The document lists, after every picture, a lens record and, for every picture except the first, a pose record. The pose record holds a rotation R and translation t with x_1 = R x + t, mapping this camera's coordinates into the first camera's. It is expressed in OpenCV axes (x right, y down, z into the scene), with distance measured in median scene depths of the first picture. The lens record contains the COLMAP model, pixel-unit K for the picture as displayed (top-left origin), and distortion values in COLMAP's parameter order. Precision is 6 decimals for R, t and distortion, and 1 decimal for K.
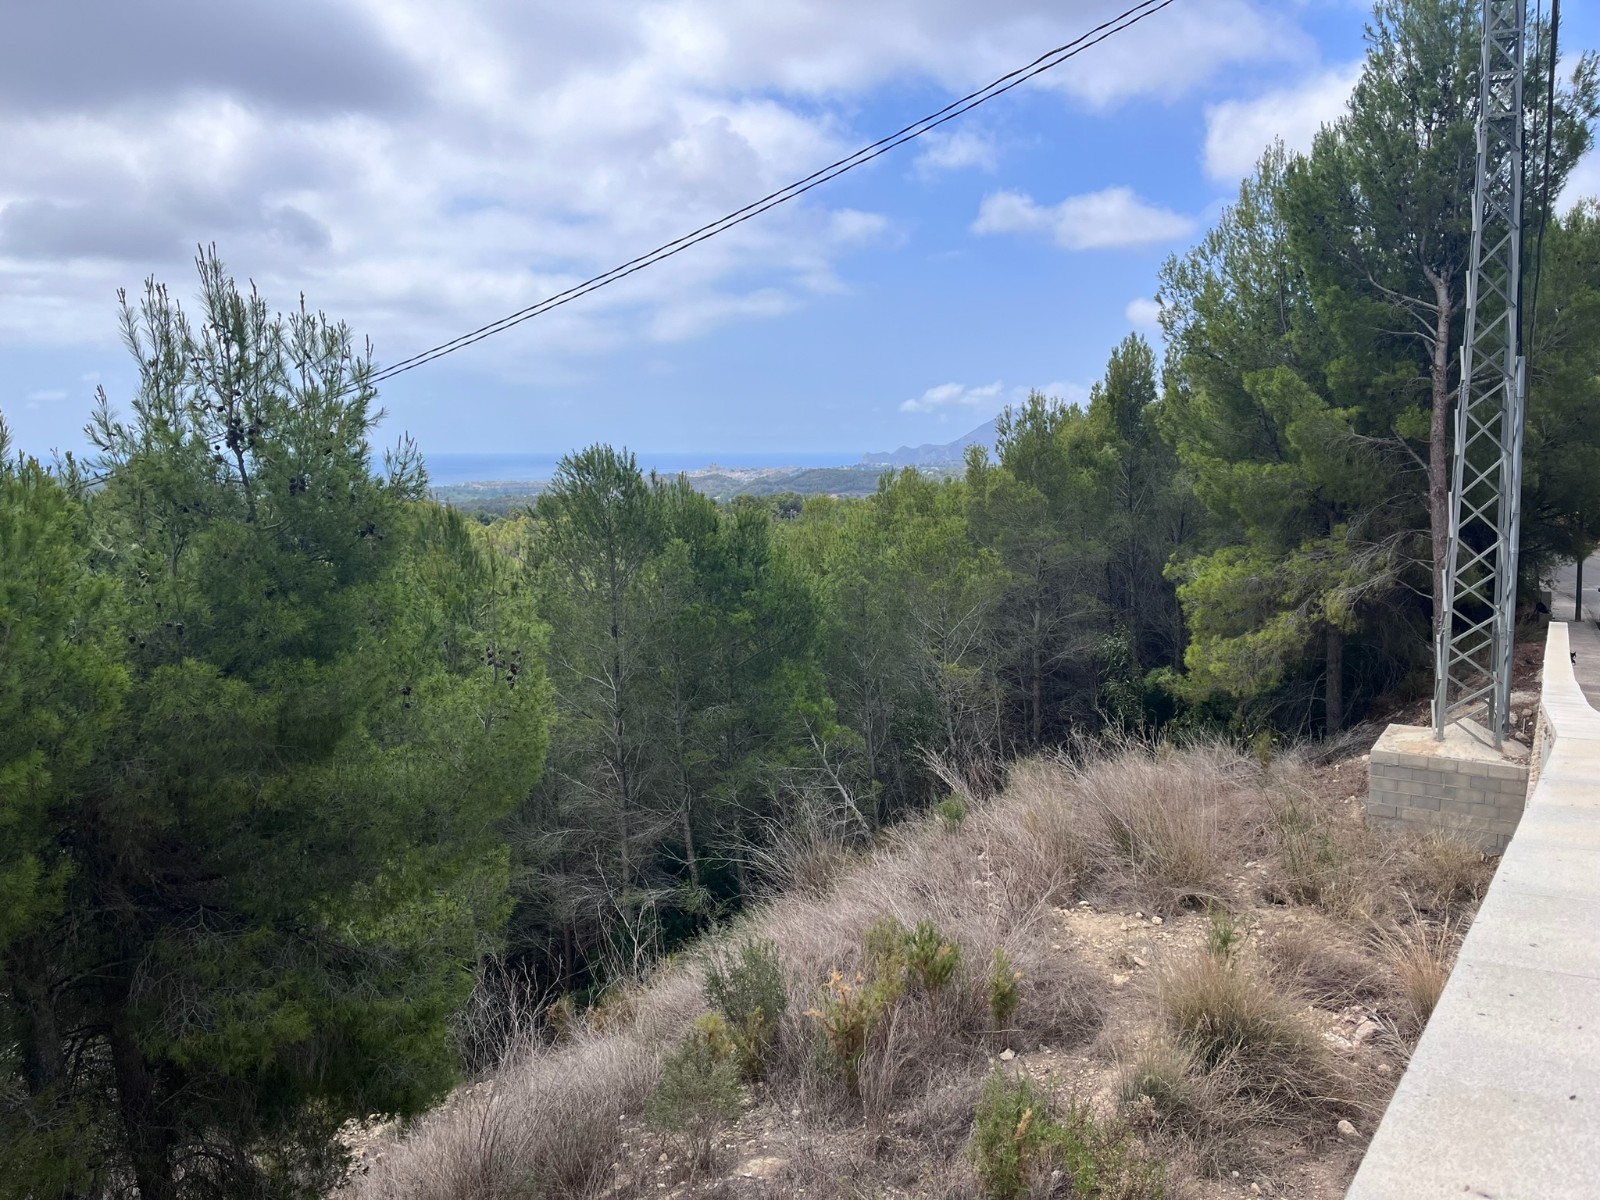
lens RADIAL K [[1226.3, 0, 815.6], [0, 1226.3, 618.3], [0, 0, 1]] dist [0.047405, -0.062290]
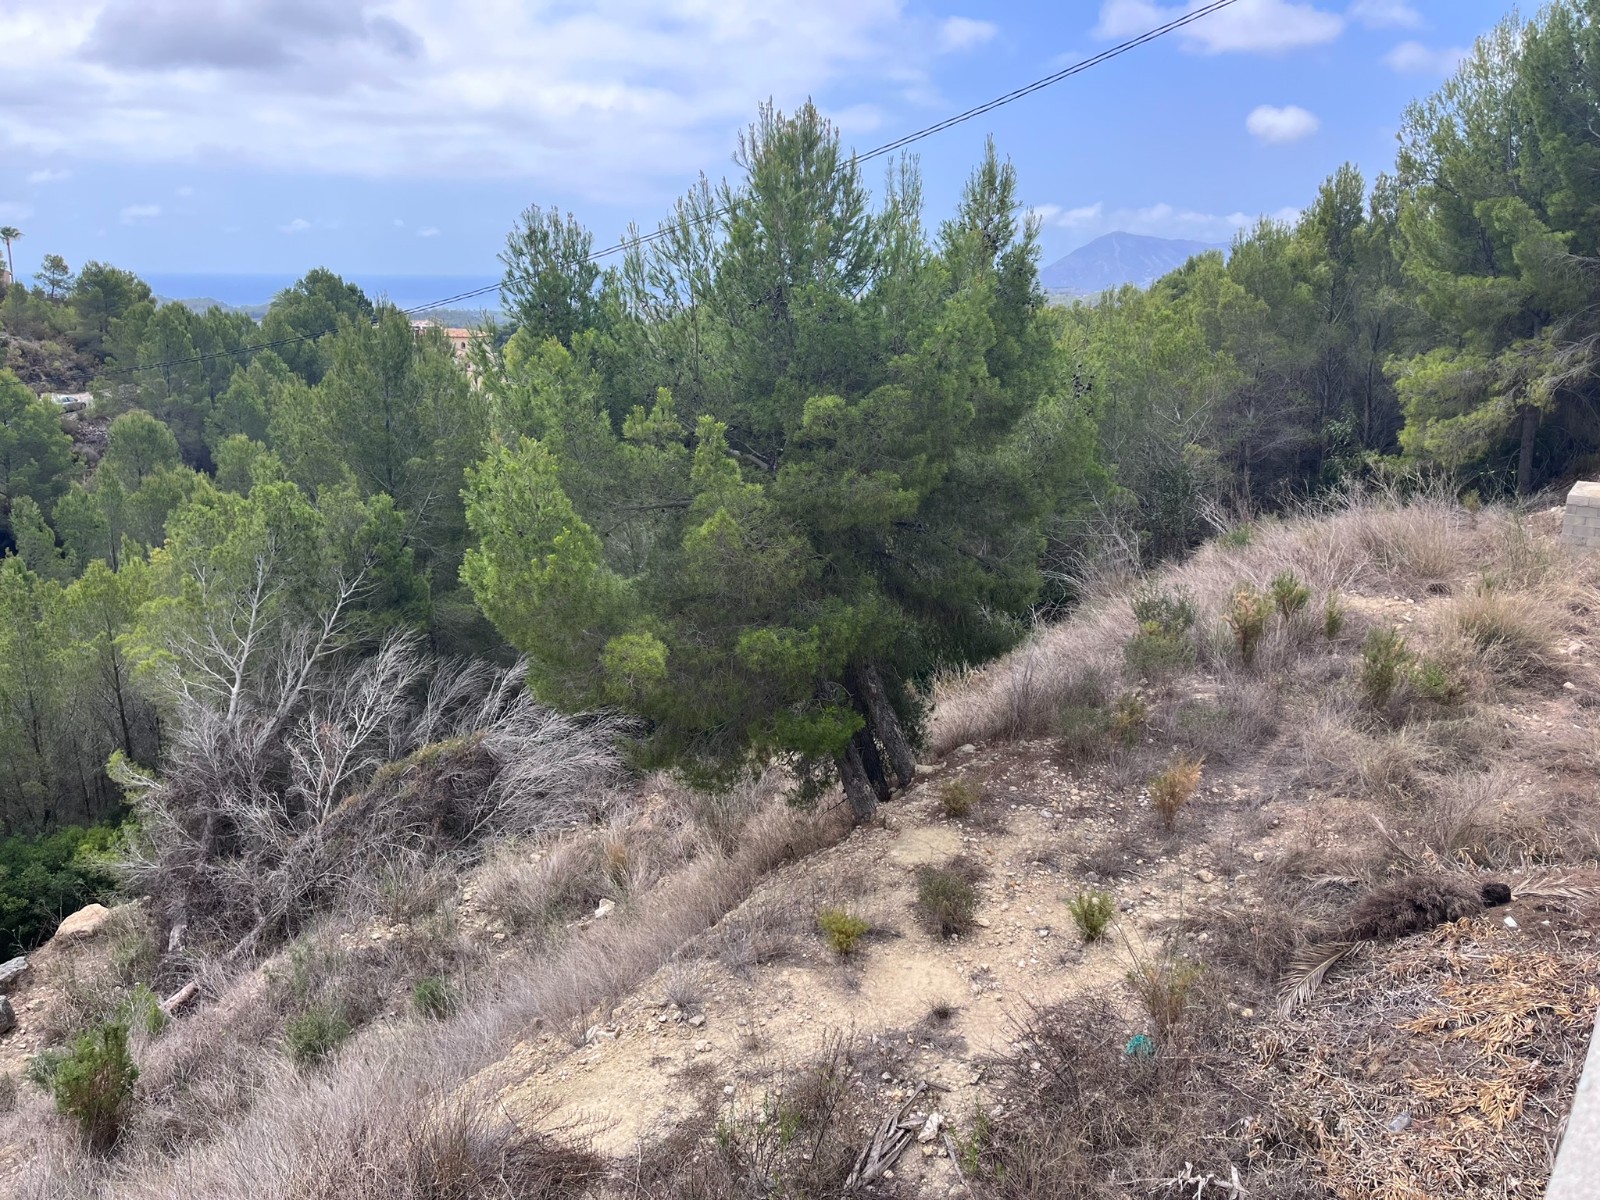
lens RADIAL K [[1226.3, 0, 812.8], [0, 1226.3, 608.8], [0, 0, 1]] dist [0.047405, -0.062290]
pose [[0.997567, 0.028074, -0.063809, -0.240414], [-0.019649, 0.991446, 0.129026, 0.062540], [0.066886, -0.127459, 0.989586, -0.344453]]
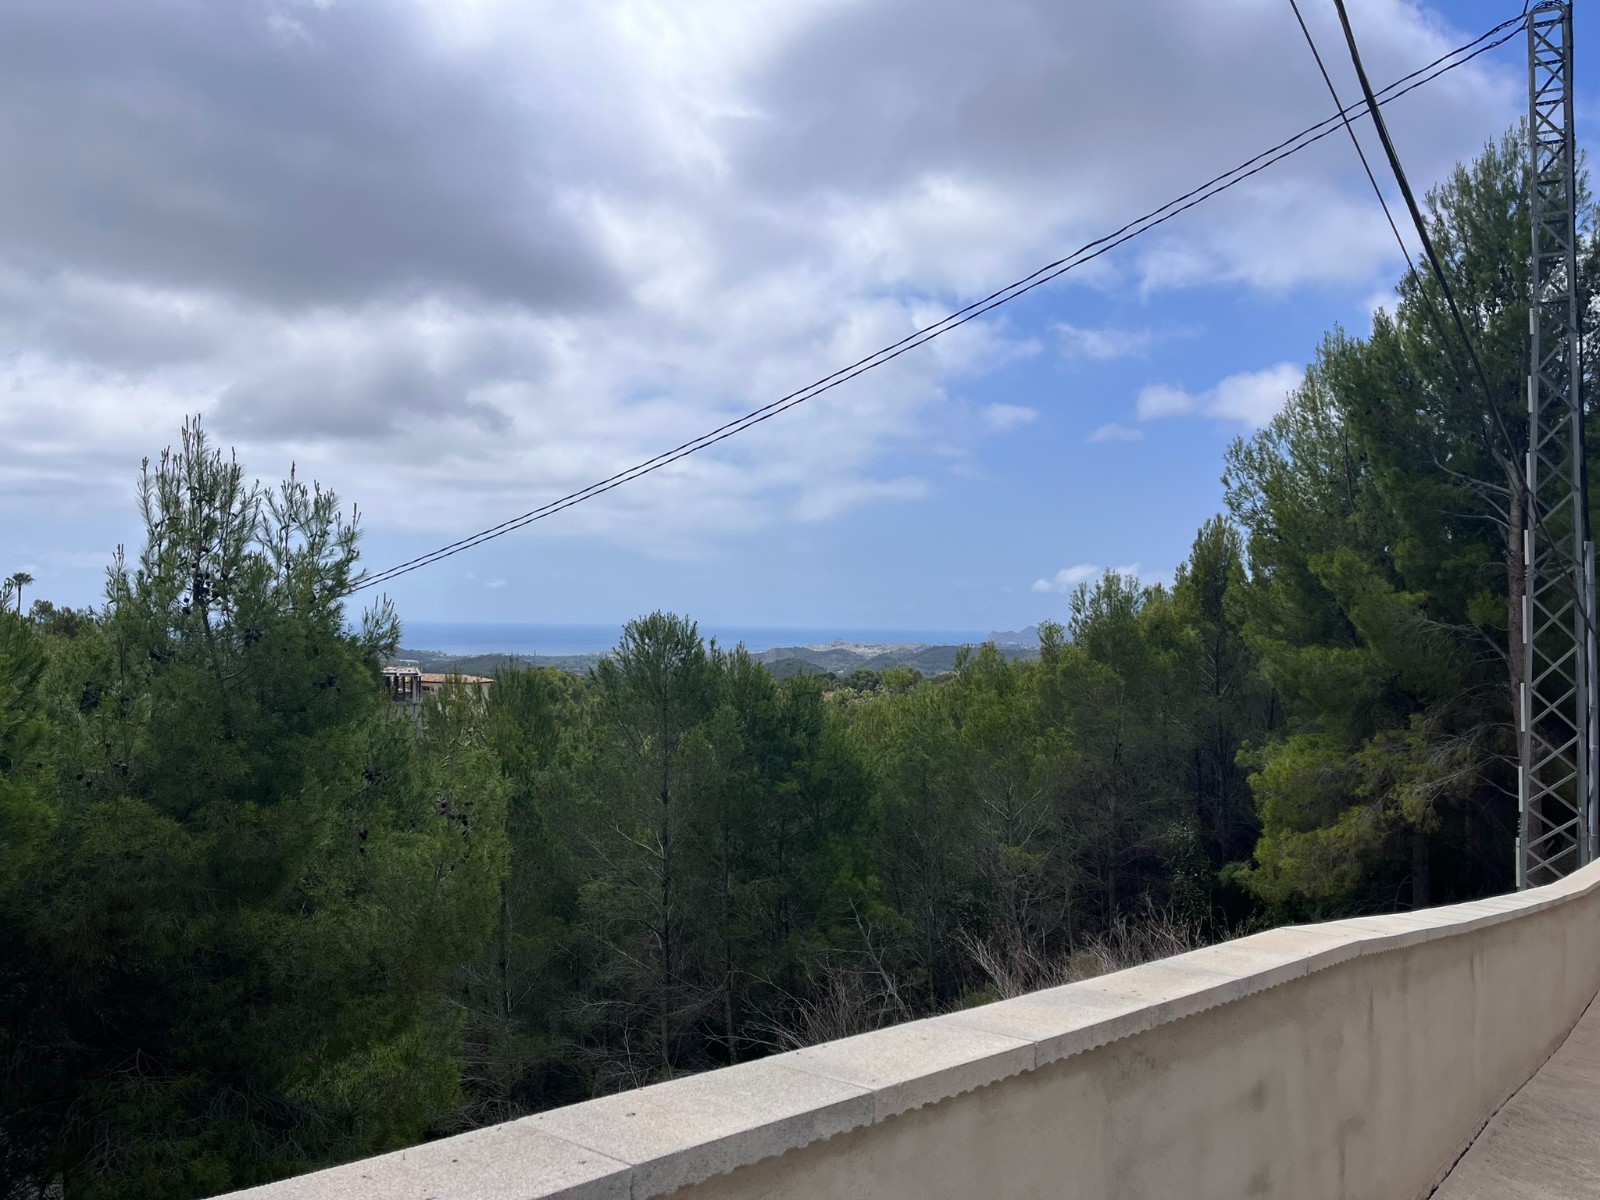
lens RADIAL K [[1226.3, 0, 784.6], [0, 1226.3, 594.7], [0, 0, 1]] dist [0.047405, -0.062290]
pose [[0.991164, 0.019889, -0.131144, 0.072967], [-0.040713, 0.986587, -0.158078, 0.002227], [0.126241, 0.162021, 0.978679, 0.004884]]
